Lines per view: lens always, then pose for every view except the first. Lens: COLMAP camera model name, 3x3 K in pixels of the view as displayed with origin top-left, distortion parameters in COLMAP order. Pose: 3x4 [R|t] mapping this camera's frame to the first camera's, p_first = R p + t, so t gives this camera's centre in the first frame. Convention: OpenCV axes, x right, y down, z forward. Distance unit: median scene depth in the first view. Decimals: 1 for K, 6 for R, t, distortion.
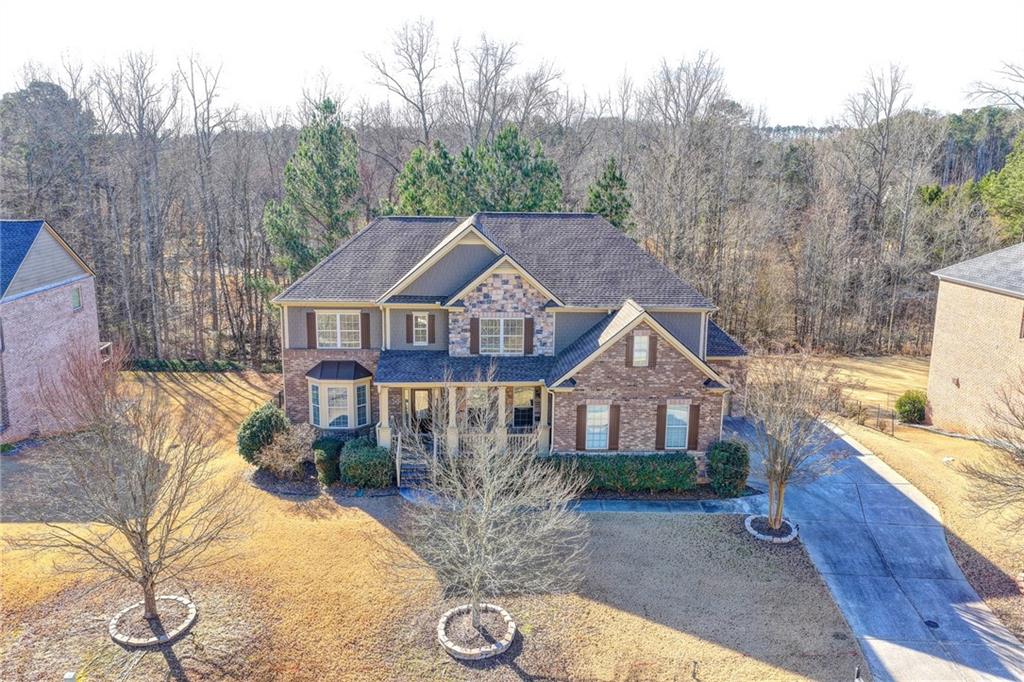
lens RADIAL K [[839.5, 0, 515.5], [0, 839.5, 355.0], [0, 0, 1]] dist [0.003118, 0.010932]
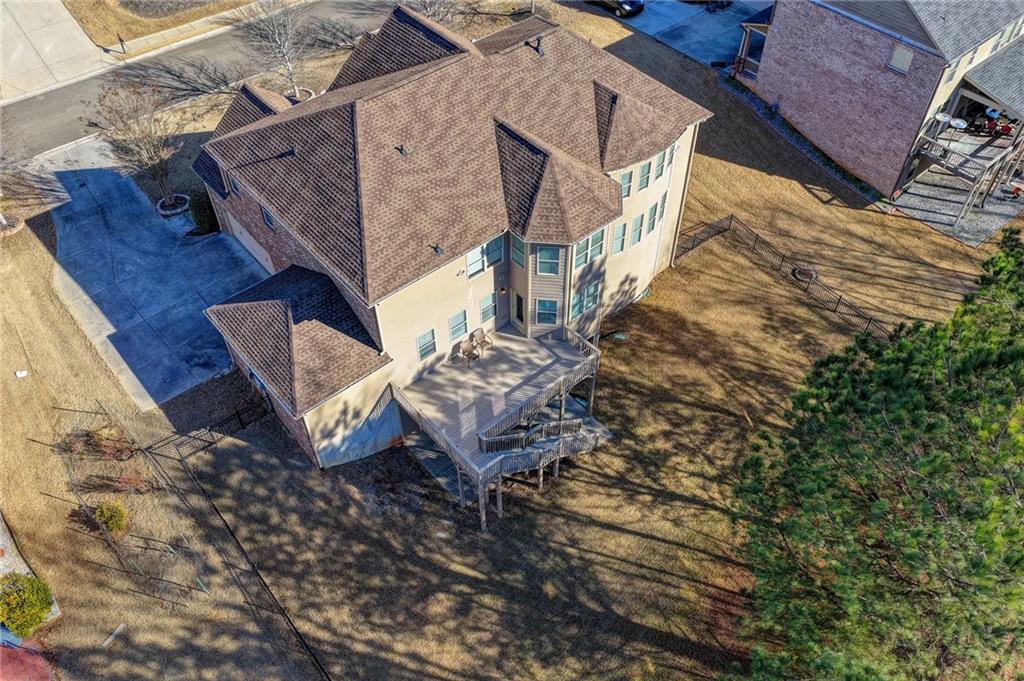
lens RADIAL K [[848.4, 0, 516.3], [0, 848.4, 345.4], [0, 0, 1]] dist [-0.005198, 0.029179]
pose [[-0.789693, 0.449630, -0.417394, 0.490569], [-0.147293, 0.521496, 0.840444, -0.868432], [0.595558, 0.725173, -0.345594, 1.780087]]
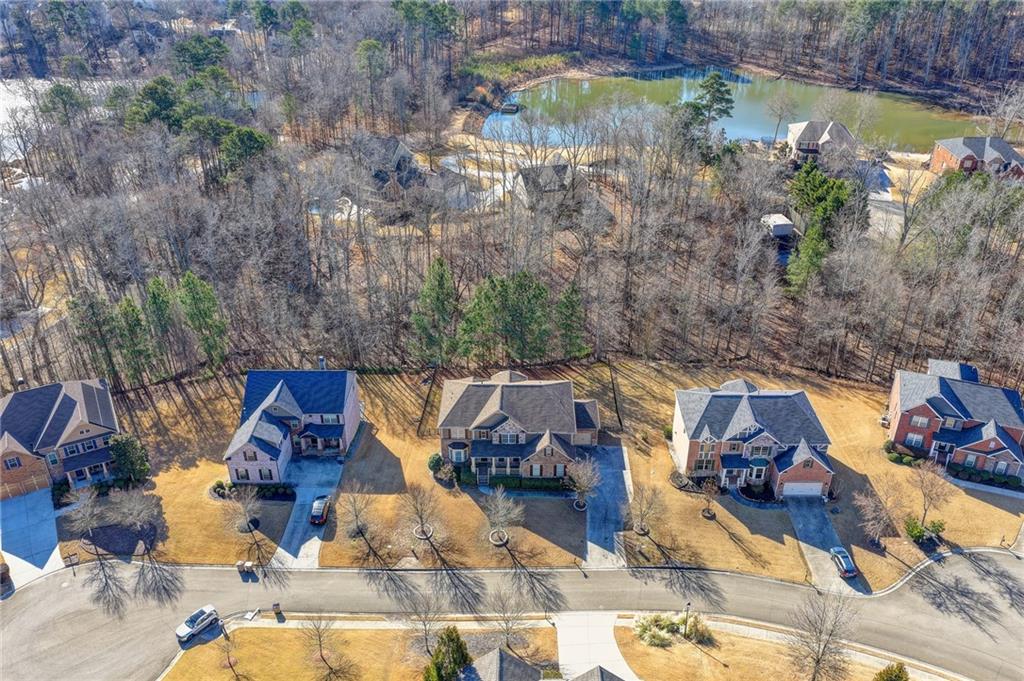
lens RADIAL K [[848.4, 0, 516.3], [0, 848.4, 345.4], [0, 0, 1]] dist [-0.005198, 0.029179]
pose [[0.998044, 0.020953, -0.058896, 0.198633], [-0.002146, 0.953082, 0.302704, -1.360928], [0.062475, -0.301986, 0.951263, -2.004721]]
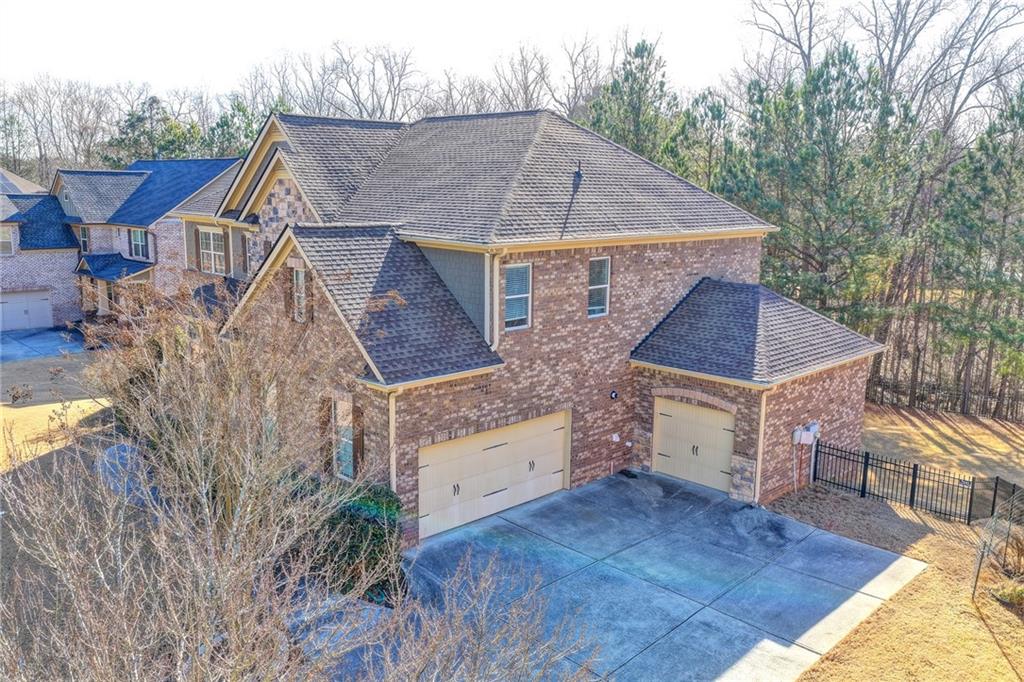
lens RADIAL K [[848.4, 0, 516.3], [0, 848.4, 345.9], [0, 0, 1]] dist [-0.005198, 0.029179]
pose [[0.672753, 0.134389, -0.727560, 0.645829], [-0.169197, 0.985251, 0.025536, -0.009794], [0.720261, 0.105922, 0.685569, 0.661381]]
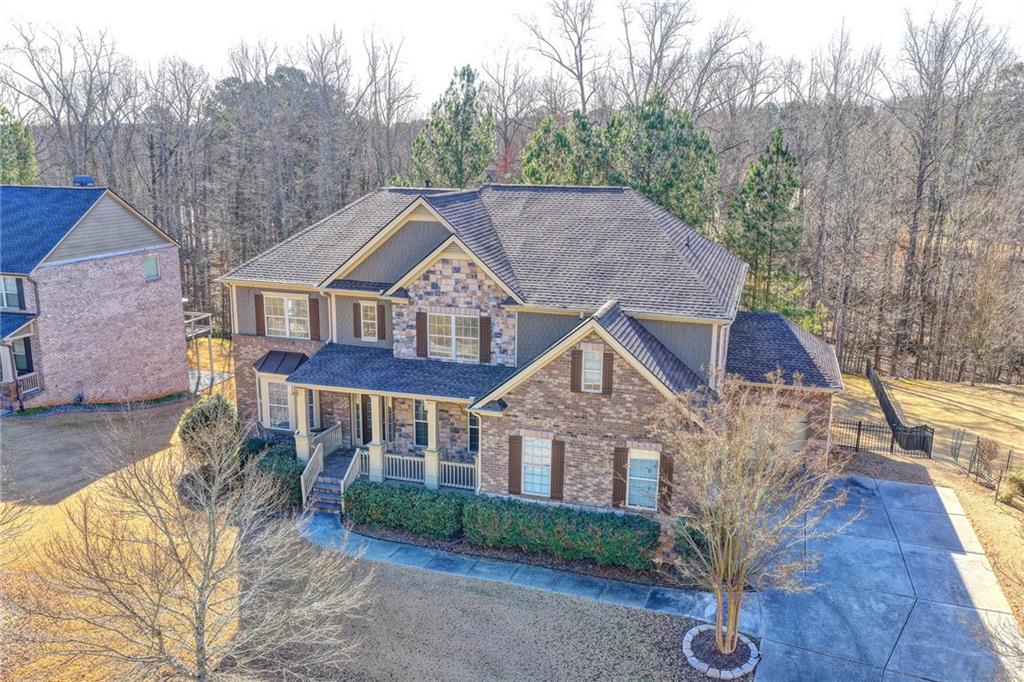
lens RADIAL K [[848.4, 0, 516.3], [0, 848.4, 345.9], [0, 0, 1]] dist [-0.005198, 0.029179]
pose [[0.940989, 0.075621, -0.329880, 0.309690], [-0.073873, 0.997108, 0.017850, -0.033257], [0.330275, 0.007573, 0.943854, 0.260256]]
